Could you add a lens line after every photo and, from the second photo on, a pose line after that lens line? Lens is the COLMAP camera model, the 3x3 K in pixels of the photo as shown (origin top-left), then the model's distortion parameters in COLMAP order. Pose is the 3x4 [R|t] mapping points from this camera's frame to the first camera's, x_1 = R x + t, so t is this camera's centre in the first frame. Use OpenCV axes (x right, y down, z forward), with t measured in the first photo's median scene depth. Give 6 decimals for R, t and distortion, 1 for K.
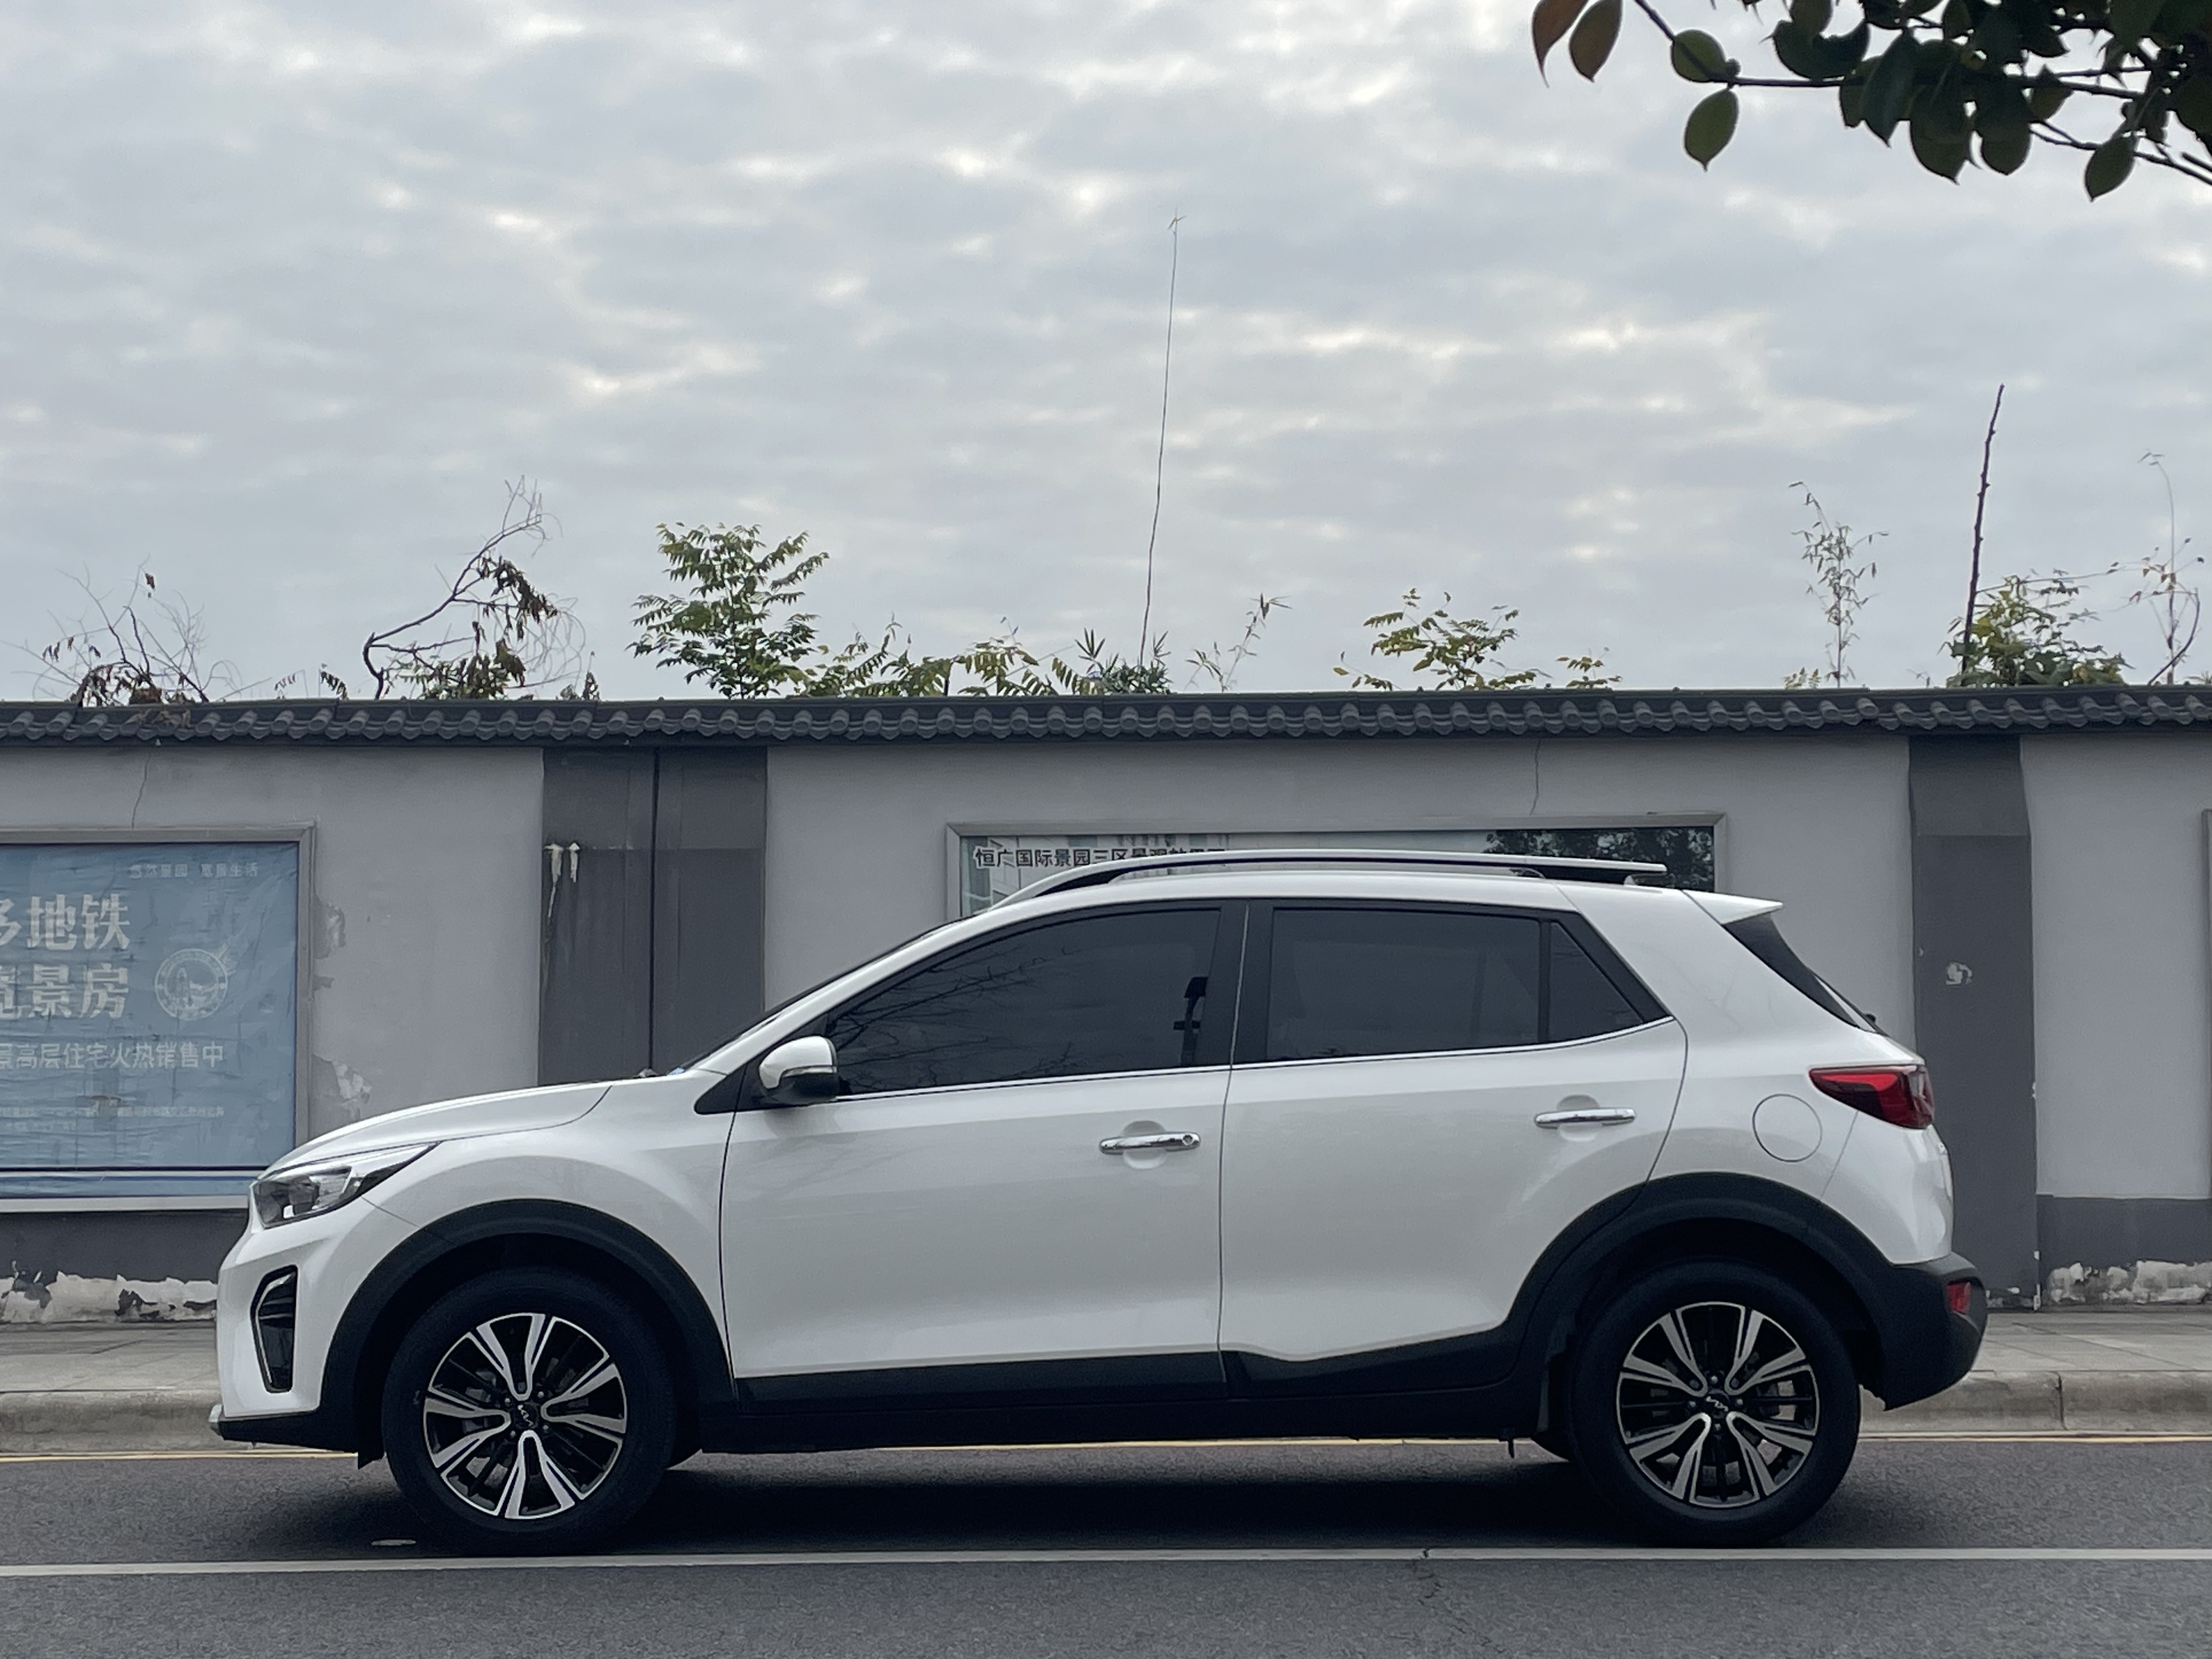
lens RADIAL K [[3505.2, 0, 1106.0], [0, 3505.2, 829.5], [0, 0, 1]] dist [0.020298, -0.001346]
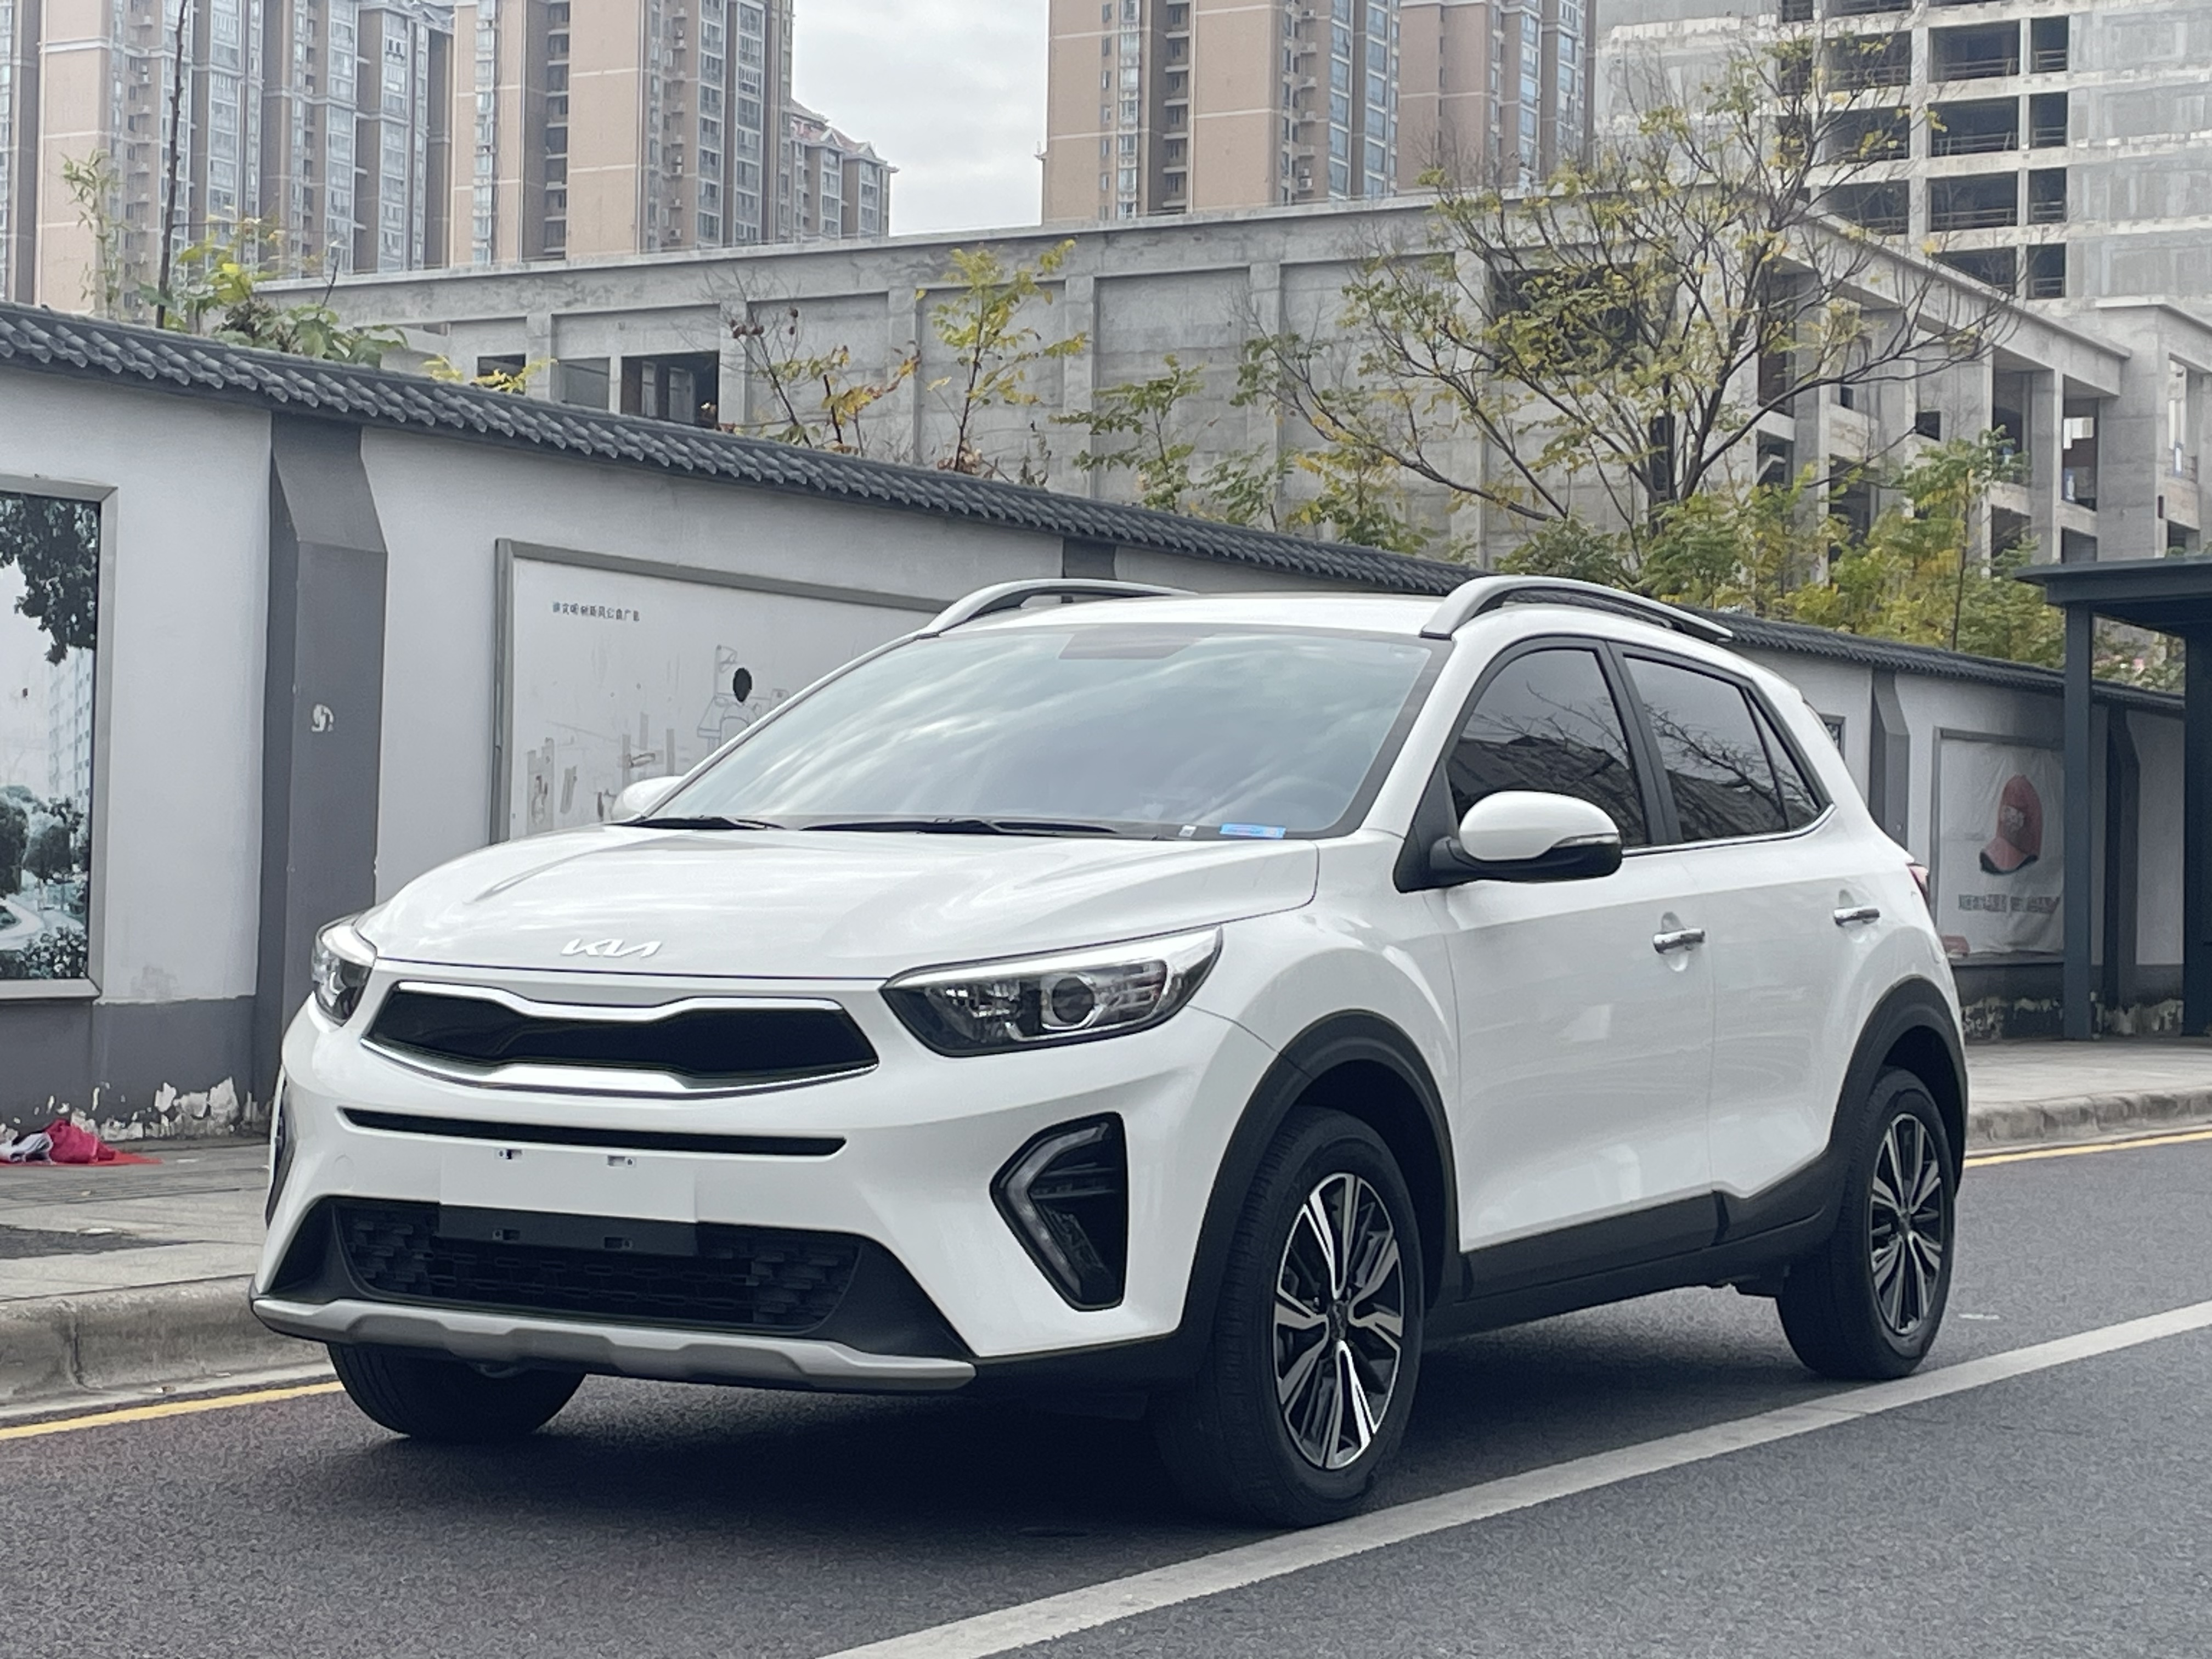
lens RADIAL K [[4364.6, 0, 1106.0], [0, 4364.6, 829.5], [0, 0, 1]] dist [0.034961, -0.043036]
pose [[0.498911, 0.031148, 0.866093, -0.931487], [-0.090169, 0.995796, 0.016129, 0.060598], [-0.861950, -0.086142, 0.499622, 0.614542]]
